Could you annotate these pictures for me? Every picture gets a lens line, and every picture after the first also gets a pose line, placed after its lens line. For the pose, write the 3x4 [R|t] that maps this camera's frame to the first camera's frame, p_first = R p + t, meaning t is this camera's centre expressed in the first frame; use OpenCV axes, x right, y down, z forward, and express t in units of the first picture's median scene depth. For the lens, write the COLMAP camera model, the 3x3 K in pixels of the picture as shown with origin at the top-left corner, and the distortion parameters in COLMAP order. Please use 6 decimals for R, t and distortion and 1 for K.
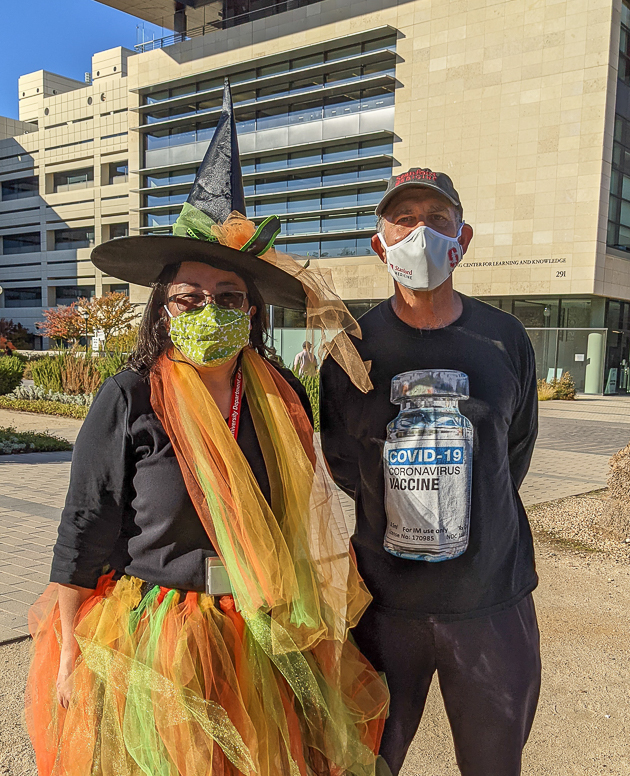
lens RADIAL K [[664.0, 0, 315.0], [0, 664.0, 388.0], [0, 0, 1]] dist [-0.007840, -0.004286]
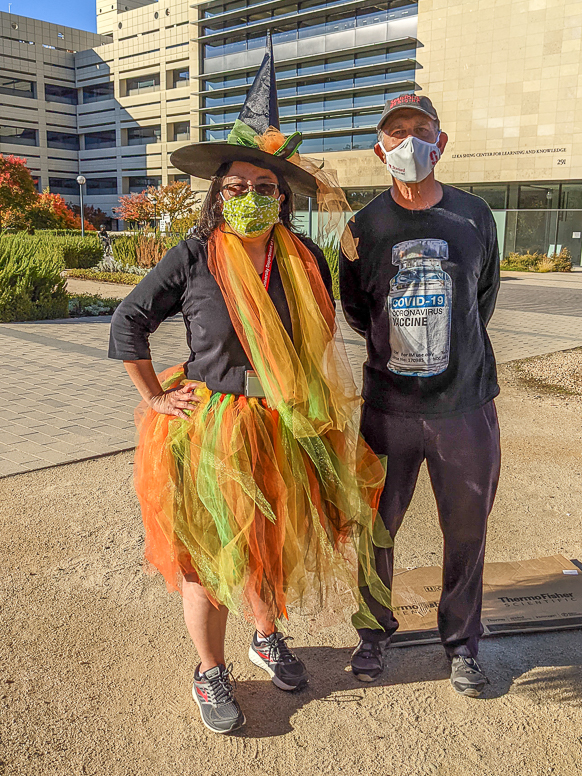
lens RADIAL K [[978.6, 0, 291.0], [0, 978.6, 388.0], [0, 0, 1]] dist [0.017317, -0.056375]
pose [[0.995220, 0.011248, -0.097009, 0.072806], [-0.003599, 0.996895, 0.078666, 0.086237], [0.097592, -0.077941, 0.992170, -0.754518]]
